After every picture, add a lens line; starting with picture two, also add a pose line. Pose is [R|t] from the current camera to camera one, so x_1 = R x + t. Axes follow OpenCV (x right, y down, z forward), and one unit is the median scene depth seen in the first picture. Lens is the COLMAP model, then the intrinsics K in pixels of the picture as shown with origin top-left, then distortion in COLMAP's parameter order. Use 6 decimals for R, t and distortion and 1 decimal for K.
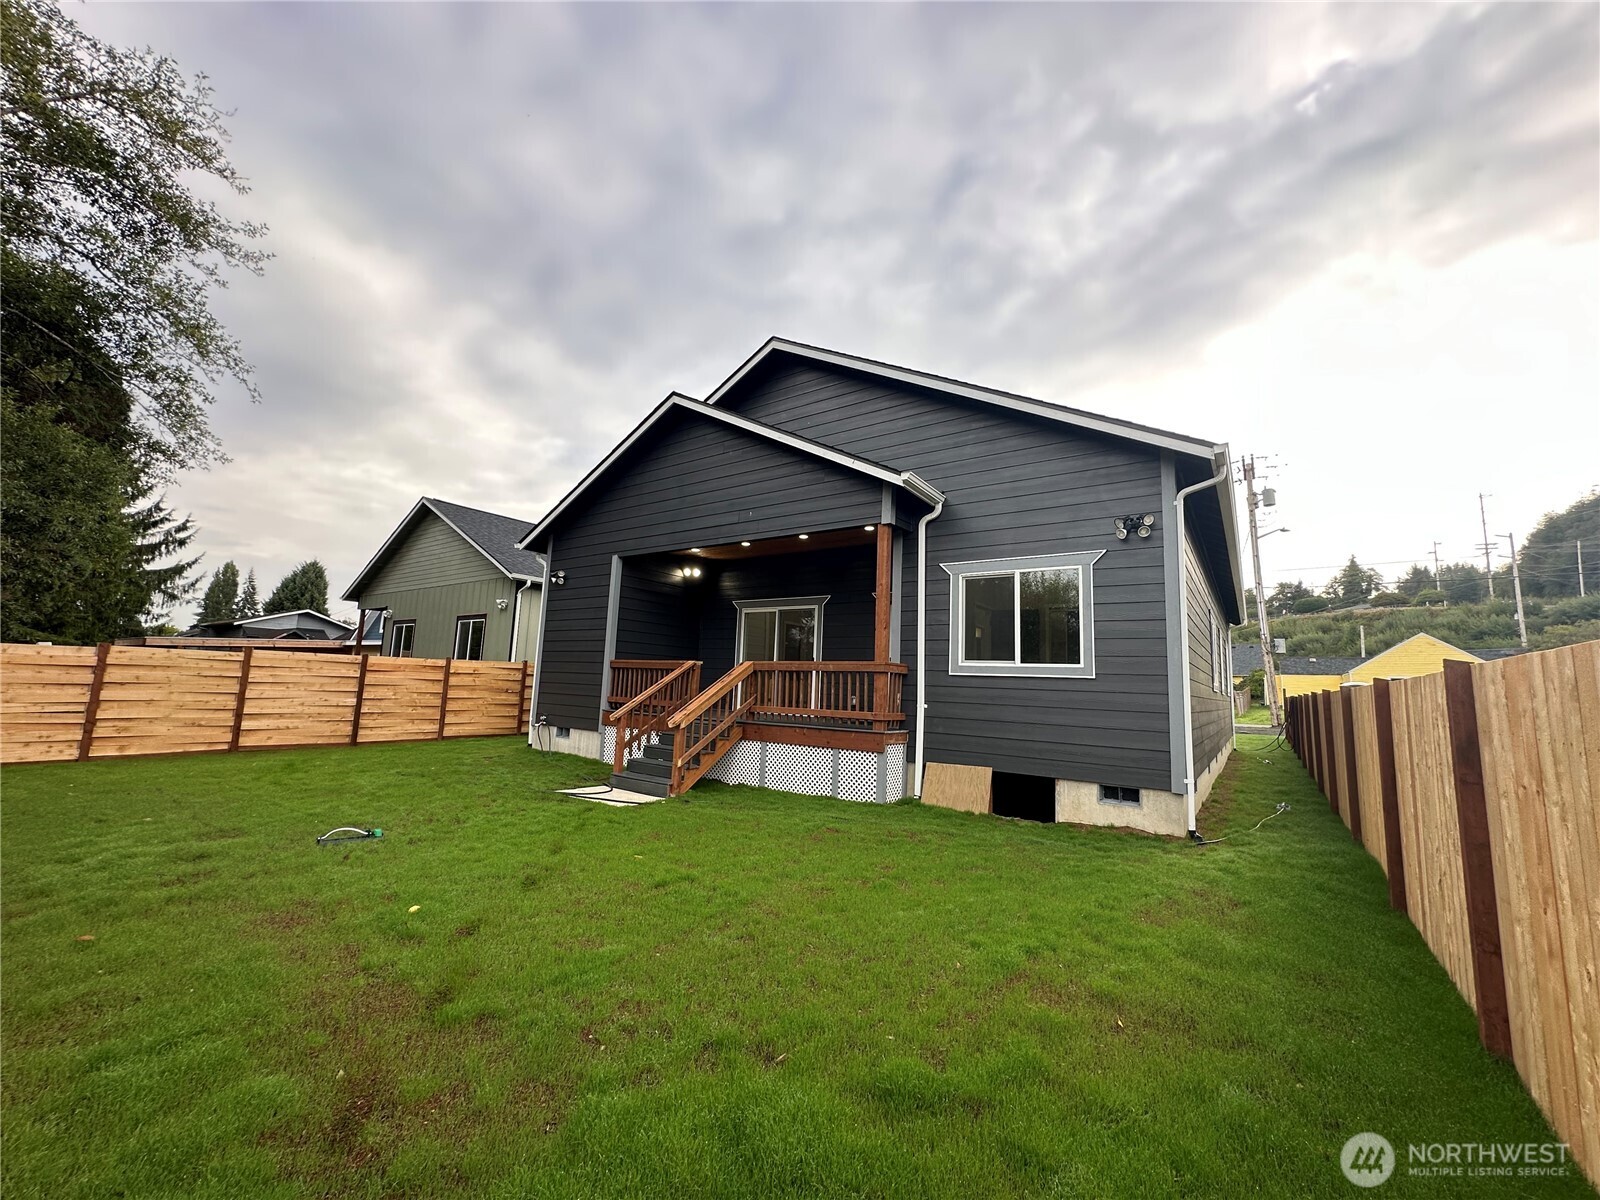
lens RADIAL K [[635.4, 0, 809.1], [0, 635.4, 595.6], [0, 0, 1]] dist [-0.003616, -0.000284]
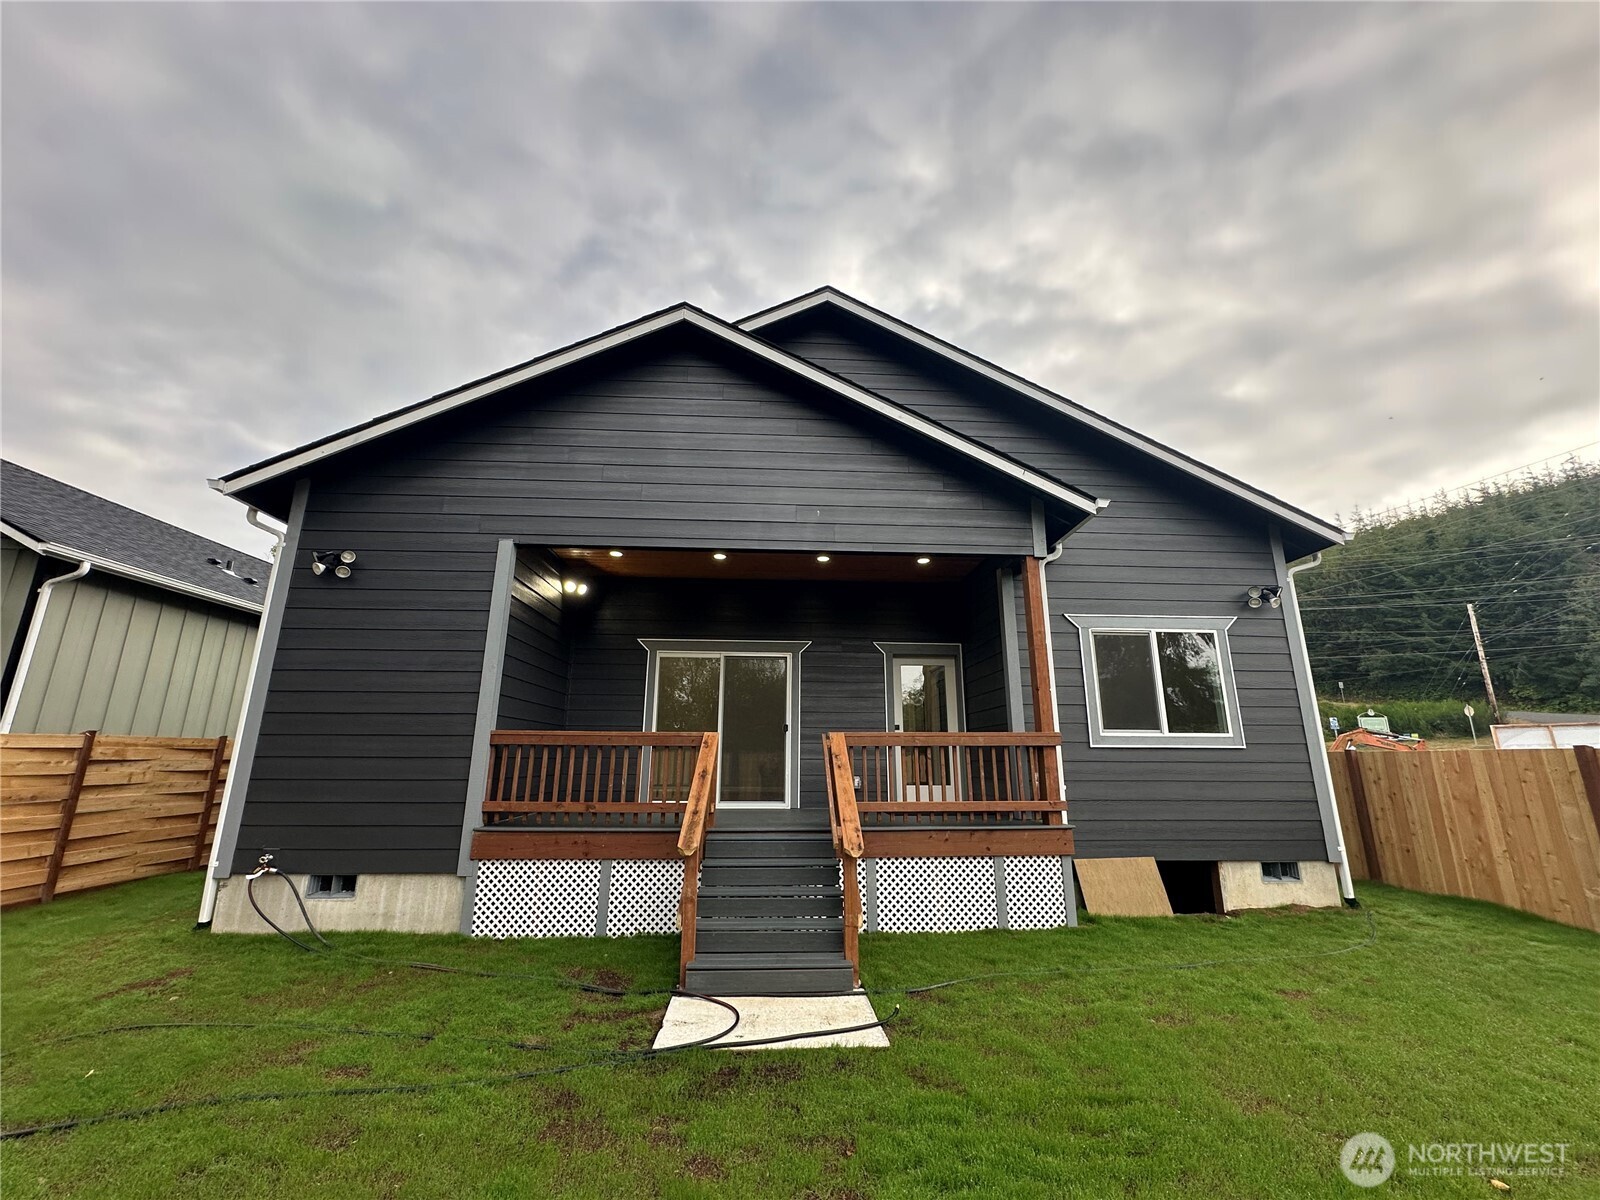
lens RADIAL K [[635.4, 0, 790.8], [0, 635.4, 598.6], [0, 0, 1]] dist [-0.003616, -0.000284]
pose [[0.786393, 0.115179, 0.606894, -0.606153], [-0.061424, 0.992174, -0.108709, 0.044943], [-0.614666, 0.048211, 0.787313, 0.566600]]
